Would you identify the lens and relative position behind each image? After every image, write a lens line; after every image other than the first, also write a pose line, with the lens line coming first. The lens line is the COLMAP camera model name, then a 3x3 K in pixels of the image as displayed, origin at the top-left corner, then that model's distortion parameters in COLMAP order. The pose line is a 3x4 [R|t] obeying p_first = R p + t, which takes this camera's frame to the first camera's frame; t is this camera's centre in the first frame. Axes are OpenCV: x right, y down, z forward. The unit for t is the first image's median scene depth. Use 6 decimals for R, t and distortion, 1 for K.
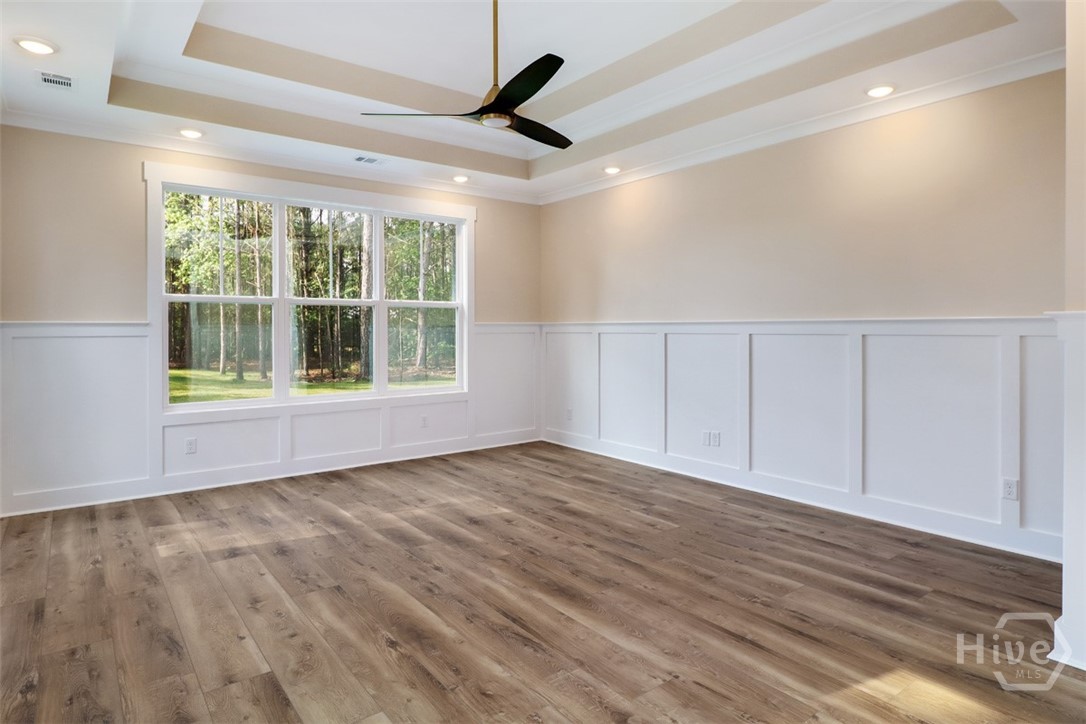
lens RADIAL K [[611.0, 0, 543.5], [0, 611.0, 311.3], [0, 0, 1]] dist [0.000485, -0.000477]
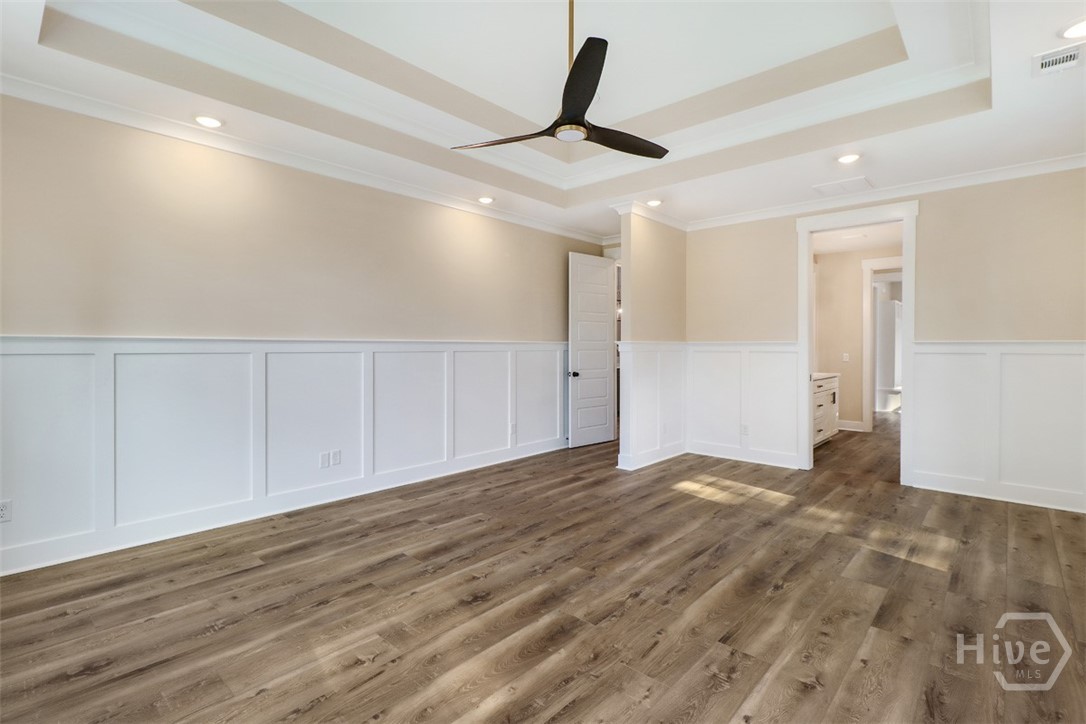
lens RADIAL K [[512.0, 0, 543.6], [0, 512.0, 345.3], [0, 0, 1]] dist [0.001695, -0.000605]
pose [[-0.171492, 0.002576, 0.985182, -0.992743], [-0.027342, 0.999599, -0.007374, 0.039322], [-0.984806, -0.028202, -0.171352, 1.355911]]
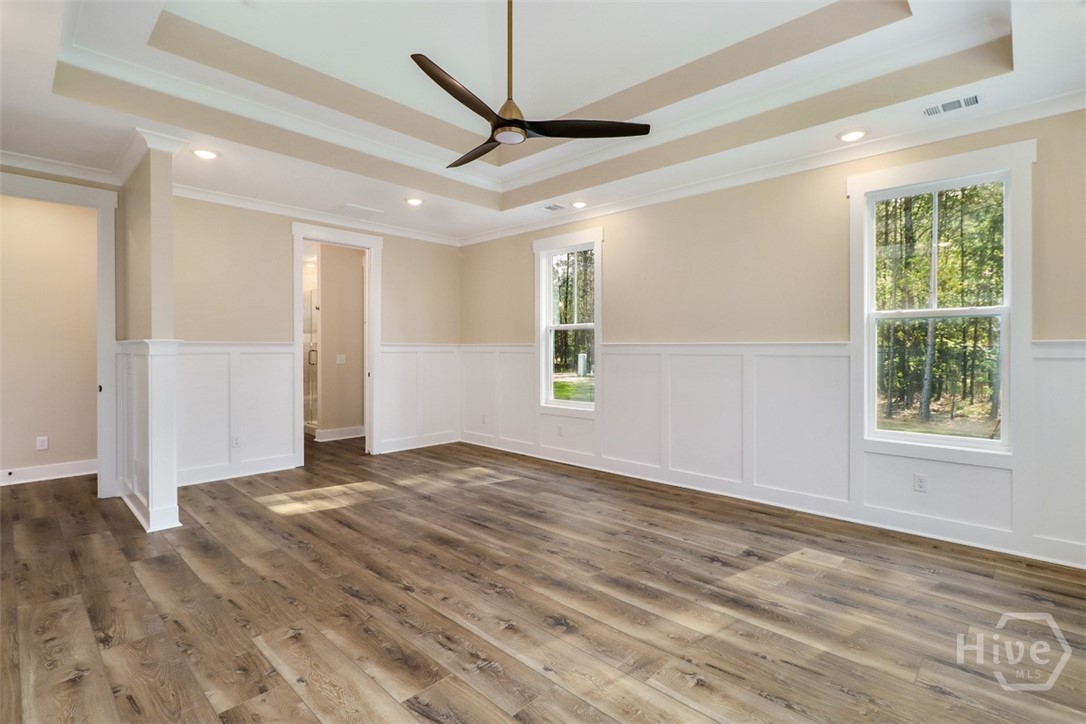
lens RADIAL K [[512.0, 0, 543.6], [0, 512.0, 345.3], [0, 0, 1]] dist [0.001695, -0.000605]
pose [[-0.987897, -0.000261, -0.155113, -0.004813], [0.004802, 0.999468, -0.032268, 0.063422], [0.155039, -0.032622, -0.987370, 2.066585]]
